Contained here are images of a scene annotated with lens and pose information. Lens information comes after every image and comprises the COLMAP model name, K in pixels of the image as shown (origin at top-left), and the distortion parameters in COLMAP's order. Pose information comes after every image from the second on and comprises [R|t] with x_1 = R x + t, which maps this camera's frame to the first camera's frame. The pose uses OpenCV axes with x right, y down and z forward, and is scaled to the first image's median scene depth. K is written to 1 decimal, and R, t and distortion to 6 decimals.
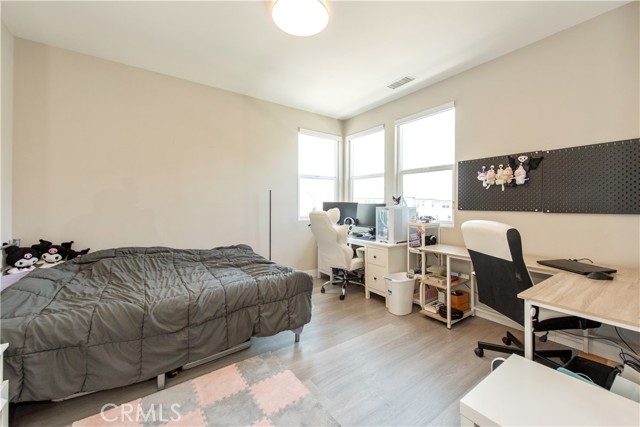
lens RADIAL K [[252.1, 0, 319.6], [0, 252.1, 207.0], [0, 0, 1]] dist [-0.002275, 0.000408]
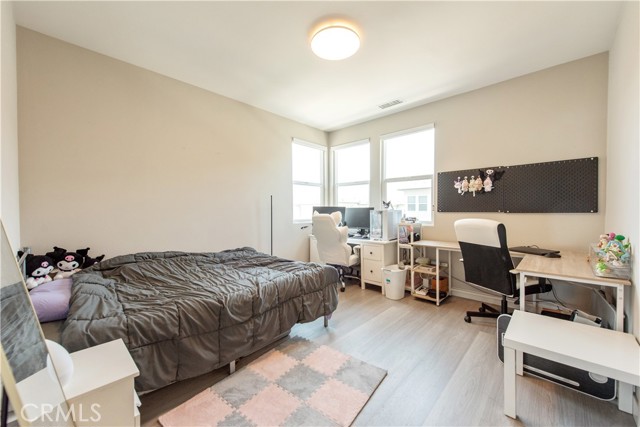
lens RADIAL K [[252.1, 0, 296.7], [0, 252.1, 217.9], [0, 0, 1]] dist [-0.002275, 0.000408]
pose [[0.982272, -0.013021, 0.187007, -0.396232], [0.009428, 0.999754, 0.020090, 0.010640], [-0.187222, -0.017971, 0.982153, -0.093964]]
